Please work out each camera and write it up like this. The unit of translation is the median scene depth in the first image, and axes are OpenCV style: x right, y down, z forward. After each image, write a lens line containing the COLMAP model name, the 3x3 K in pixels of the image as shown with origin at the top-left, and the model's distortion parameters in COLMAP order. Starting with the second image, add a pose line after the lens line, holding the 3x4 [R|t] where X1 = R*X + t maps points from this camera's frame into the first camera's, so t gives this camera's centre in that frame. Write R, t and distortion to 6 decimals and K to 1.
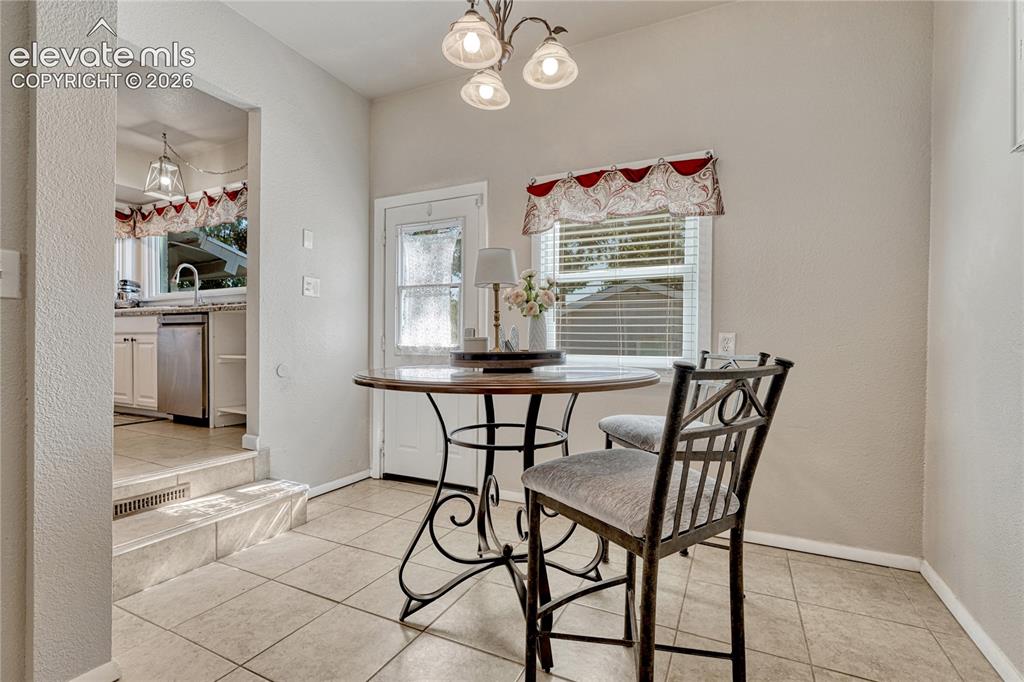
lens RADIAL K [[443.1, 0, 509.8], [0, 443.1, 339.2], [0, 0, 1]] dist [0.004612, 0.000246]
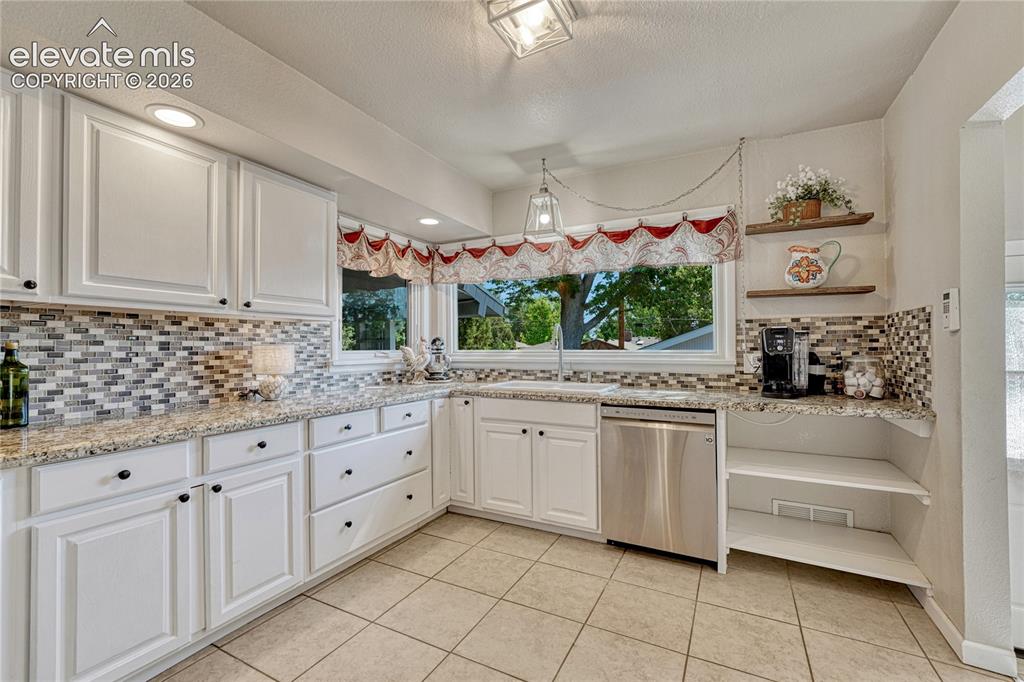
lens RADIAL K [[435.3, 0, 507.8], [0, 435.3, 350.0], [0, 0, 1]] dist [-0.007813, 0.000517]
pose [[0.999273, 0.009192, -0.036996, -0.762680], [-0.009788, 0.999825, -0.015962, -0.108377], [0.036842, 0.016313, 0.999188, 0.231882]]
